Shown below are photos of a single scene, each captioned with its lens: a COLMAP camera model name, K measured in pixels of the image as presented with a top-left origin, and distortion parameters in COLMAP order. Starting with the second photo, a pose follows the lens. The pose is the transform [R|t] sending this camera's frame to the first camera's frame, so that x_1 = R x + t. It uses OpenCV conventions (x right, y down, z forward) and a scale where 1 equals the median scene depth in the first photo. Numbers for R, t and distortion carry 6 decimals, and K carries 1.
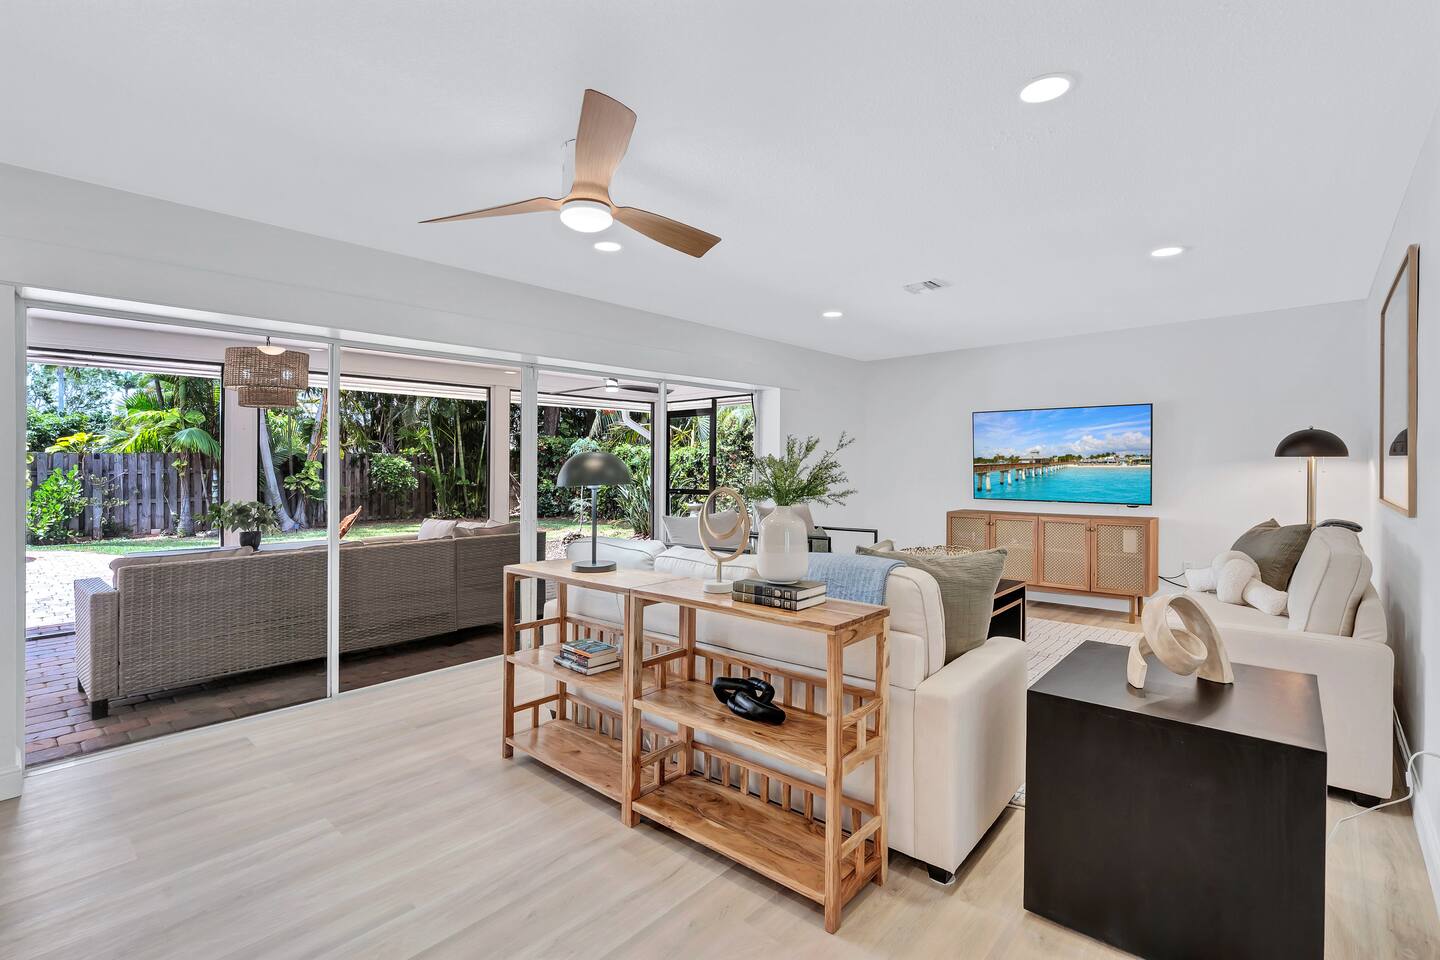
lens RADIAL K [[662.0, 0, 719.1], [0, 662.0, 461.2], [0, 0, 1]] dist [-0.000153, 0.000086]
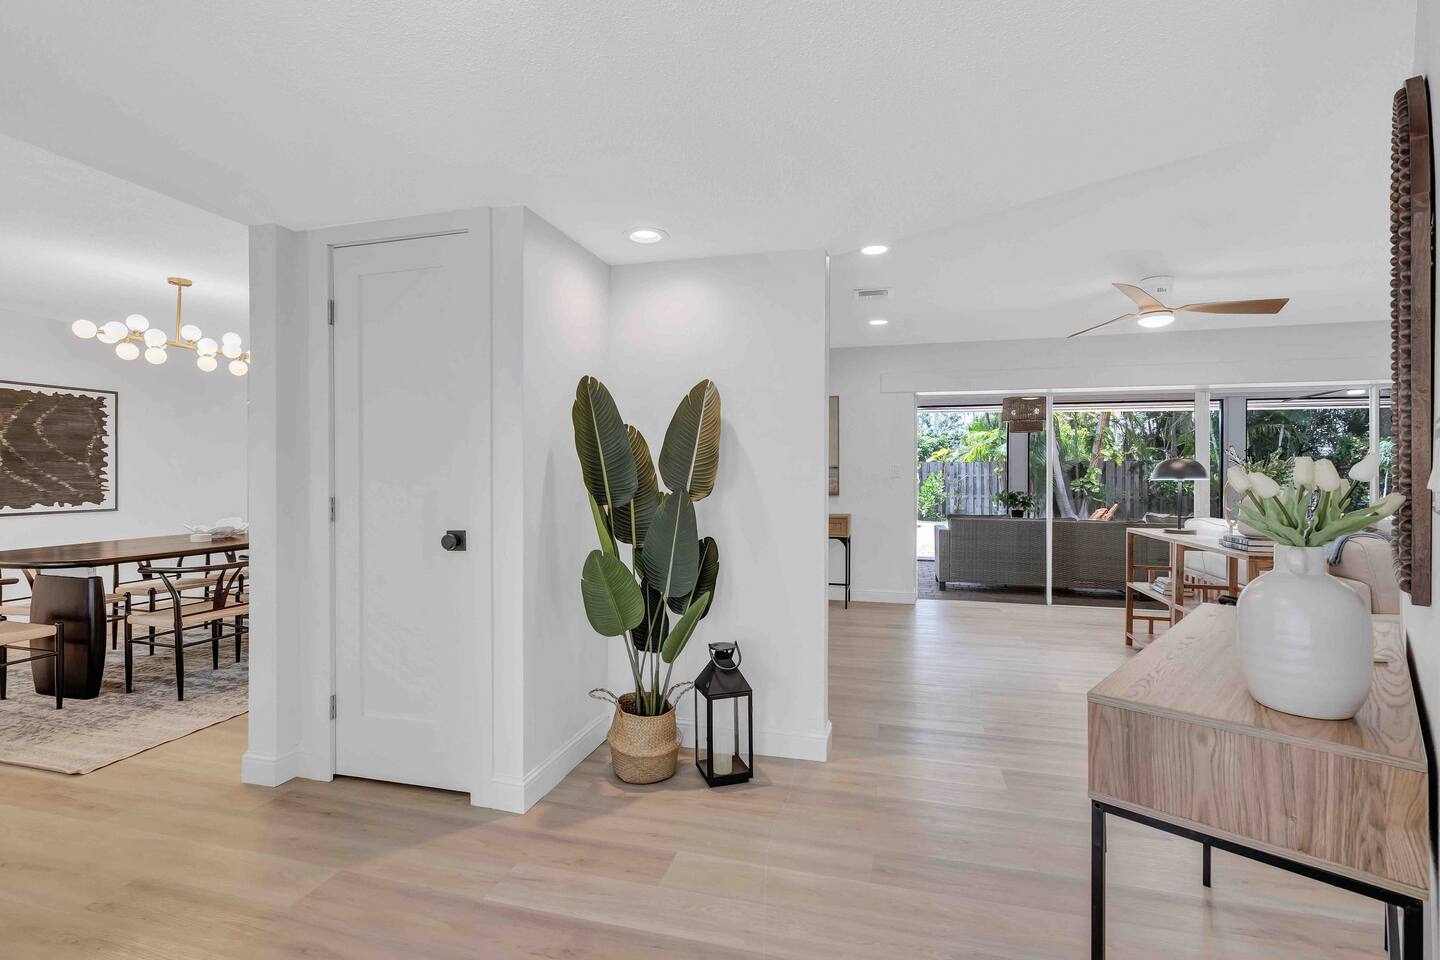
lens RADIAL K [[652.8, 0, 718.1], [0, 652.8, 469.1], [0, 0, 1]] dist [0.001253, 0.000280]
pose [[0.449579, 0.001542, -0.893239, 0.125560], [-0.001169, 0.999999, 0.001138, 0.002120], [0.893240, 0.000533, 0.449580, -0.119533]]
